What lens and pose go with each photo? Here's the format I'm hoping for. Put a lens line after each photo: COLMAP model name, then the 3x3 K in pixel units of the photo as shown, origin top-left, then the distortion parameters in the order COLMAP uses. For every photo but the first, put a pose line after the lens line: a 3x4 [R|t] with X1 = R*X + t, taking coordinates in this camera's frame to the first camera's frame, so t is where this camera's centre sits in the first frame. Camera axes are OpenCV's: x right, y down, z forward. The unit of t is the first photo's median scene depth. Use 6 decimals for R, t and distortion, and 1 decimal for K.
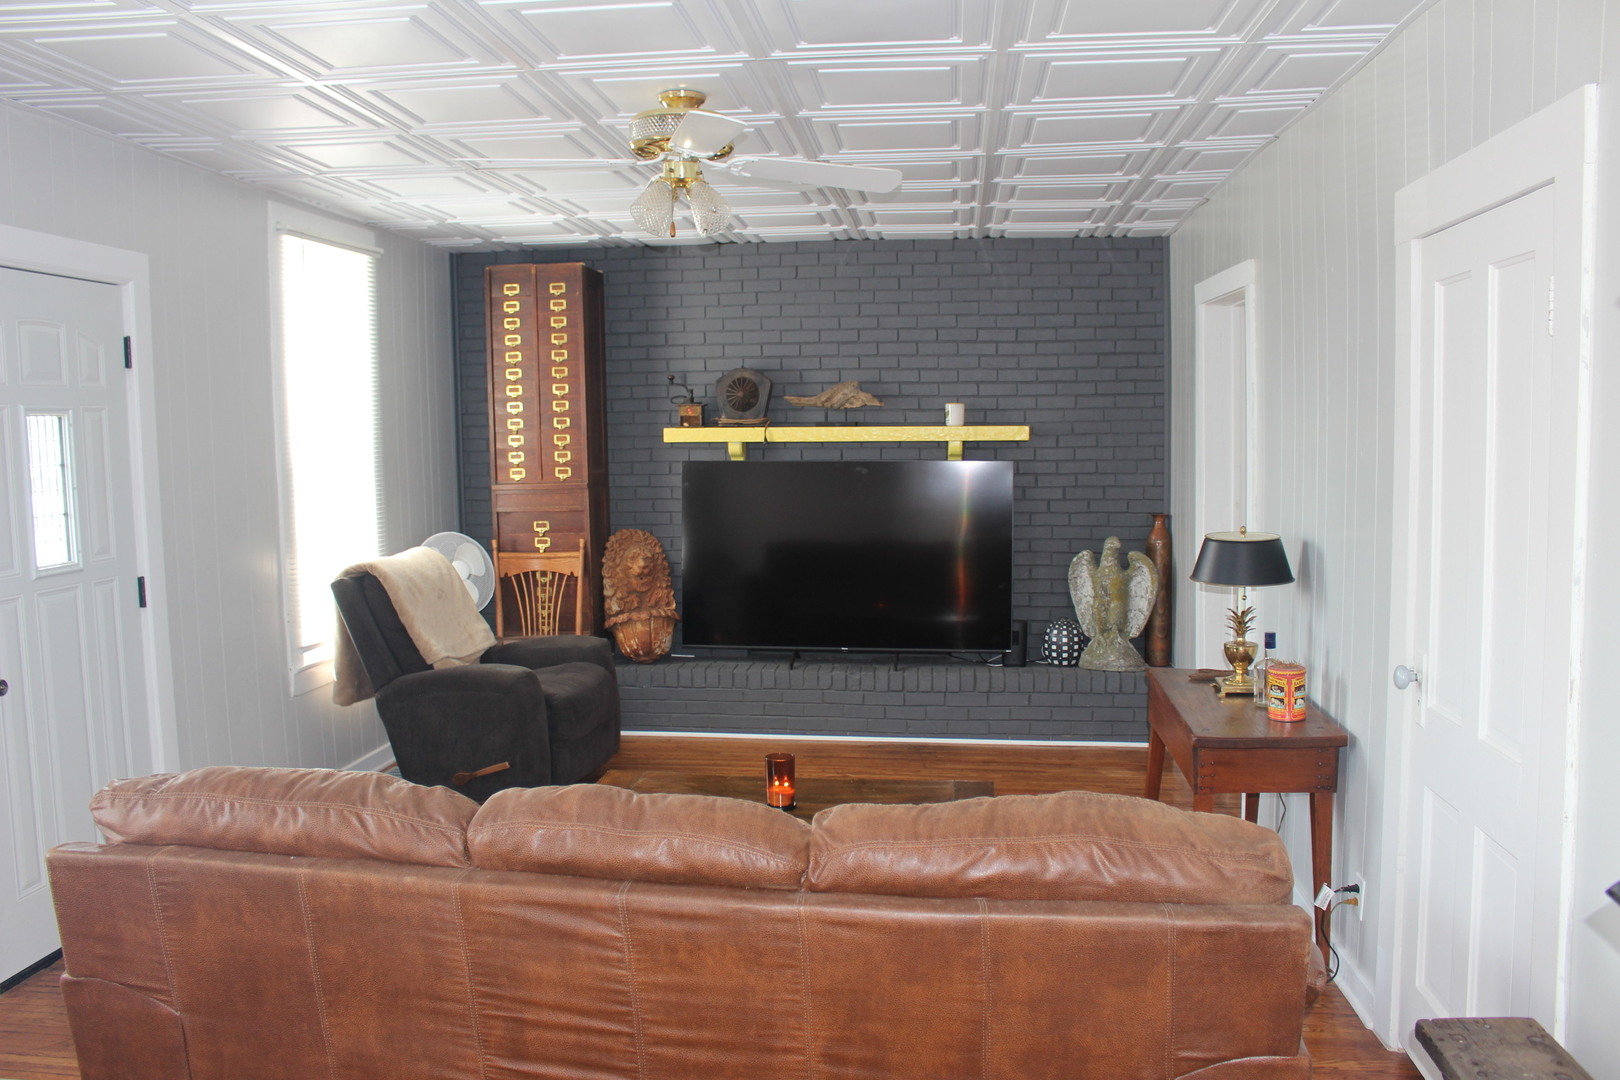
lens RADIAL K [[1329.5, 0, 794.9], [0, 1329.5, 540.1], [0, 0, 1]] dist [-0.155664, 0.117467]
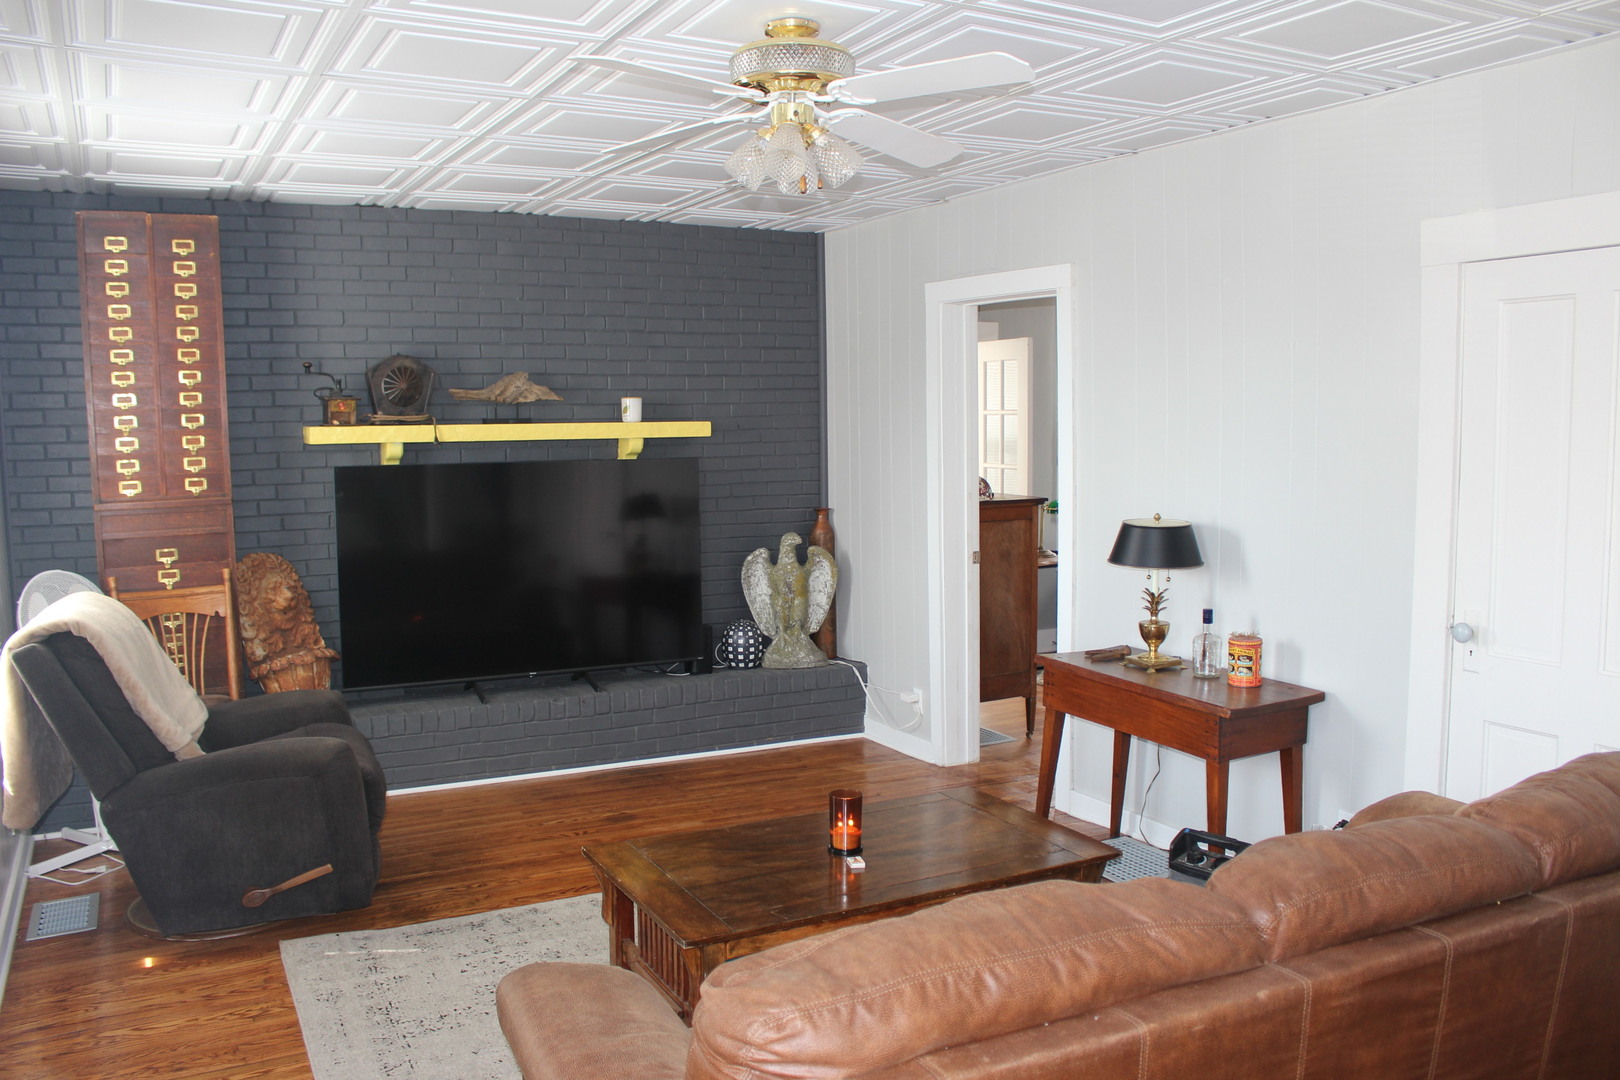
lens RADIAL K [[1329.5, 0, 808.3], [0, 1329.5, 538.7], [0, 0, 1]] dist [-0.155664, 0.117467]
pose [[0.815466, -0.050812, 0.576570, -0.319693], [0.050264, 0.998593, 0.016913, -0.014098], [-0.576618, 0.015189, 0.816873, 0.173123]]
